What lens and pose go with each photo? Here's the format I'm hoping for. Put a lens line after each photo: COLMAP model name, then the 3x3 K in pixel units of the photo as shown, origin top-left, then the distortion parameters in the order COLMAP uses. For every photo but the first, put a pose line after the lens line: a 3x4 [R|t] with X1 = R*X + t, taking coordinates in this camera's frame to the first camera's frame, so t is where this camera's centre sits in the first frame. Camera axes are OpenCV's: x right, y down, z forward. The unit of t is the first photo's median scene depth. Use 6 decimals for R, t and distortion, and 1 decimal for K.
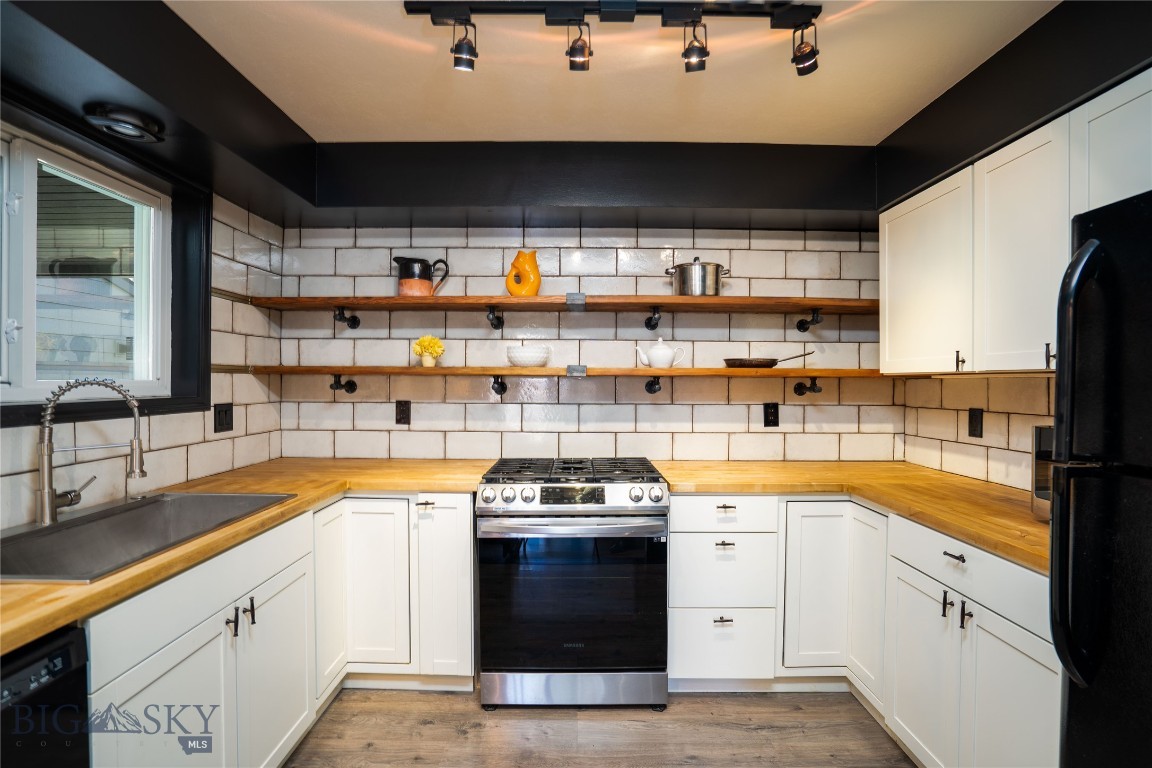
lens RADIAL K [[542.6, 0, 577.9], [0, 542.6, 380.5], [0, 0, 1]] dist [-0.024258, 0.004881]
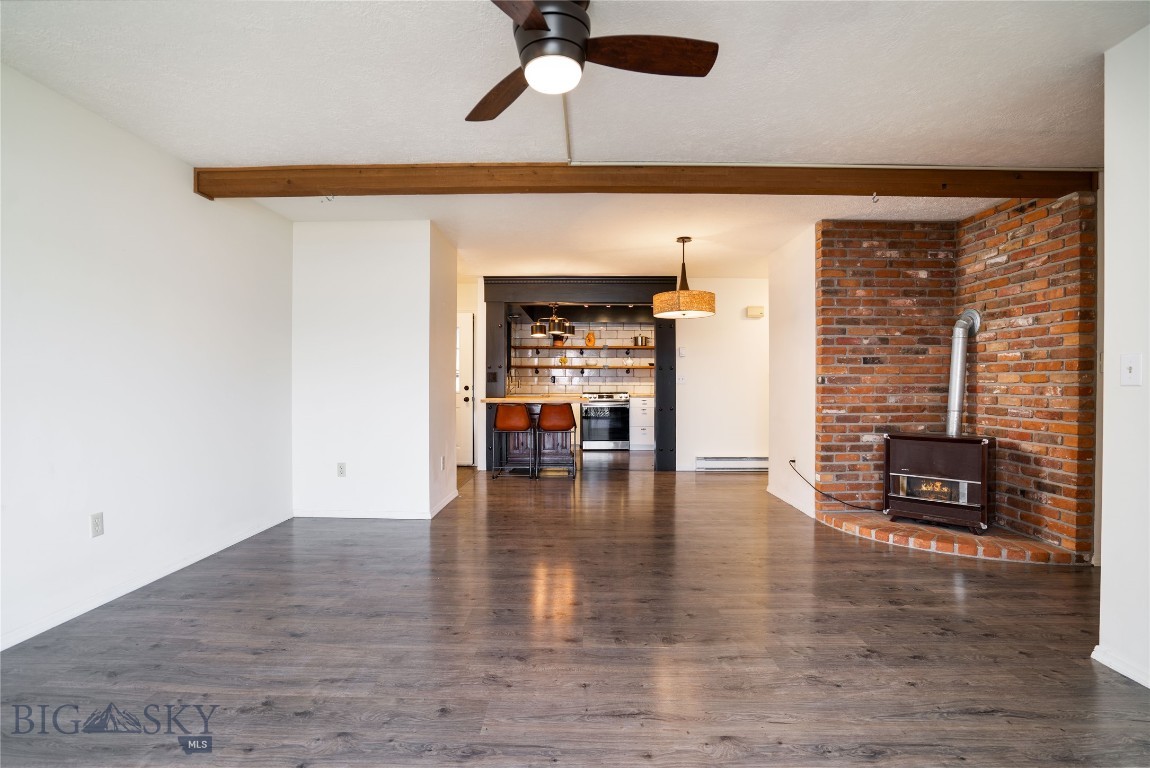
lens RADIAL K [[541.6, 0, 576.0], [0, 541.6, 381.5], [0, 0, 1]] dist [-0.024258, 0.004881]
pose [[0.999730, -0.003016, -0.023021, -0.112426], [0.002942, 0.999990, -0.003216, 0.086556], [0.023031, 0.003148, 0.999730, -2.464661]]
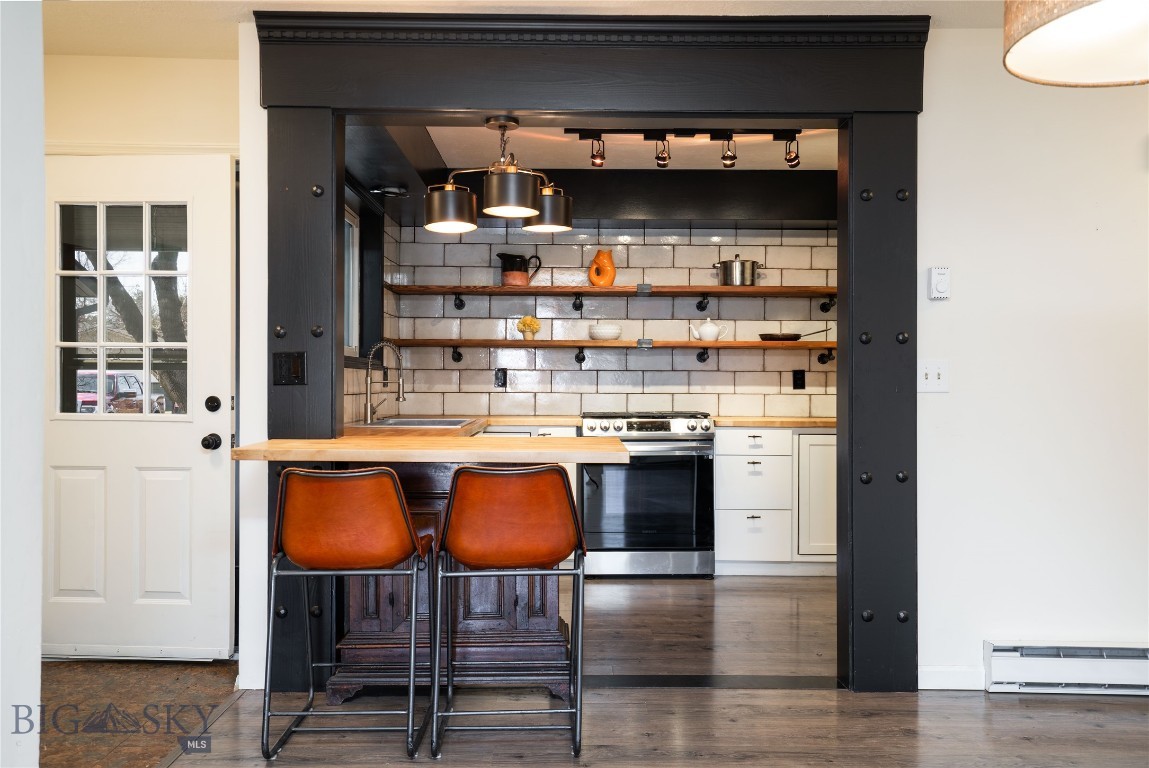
lens RADIAL K [[960.5, 0, 570.3], [0, 960.5, 383.4], [0, 0, 1]] dist [0.093388, 0.000795]
pose [[0.999981, 0.000409, 0.006097, -0.188284], [-0.000399, 0.999999, -0.001625, 0.079785], [-0.006098, 0.001622, 0.999980, -1.268744]]
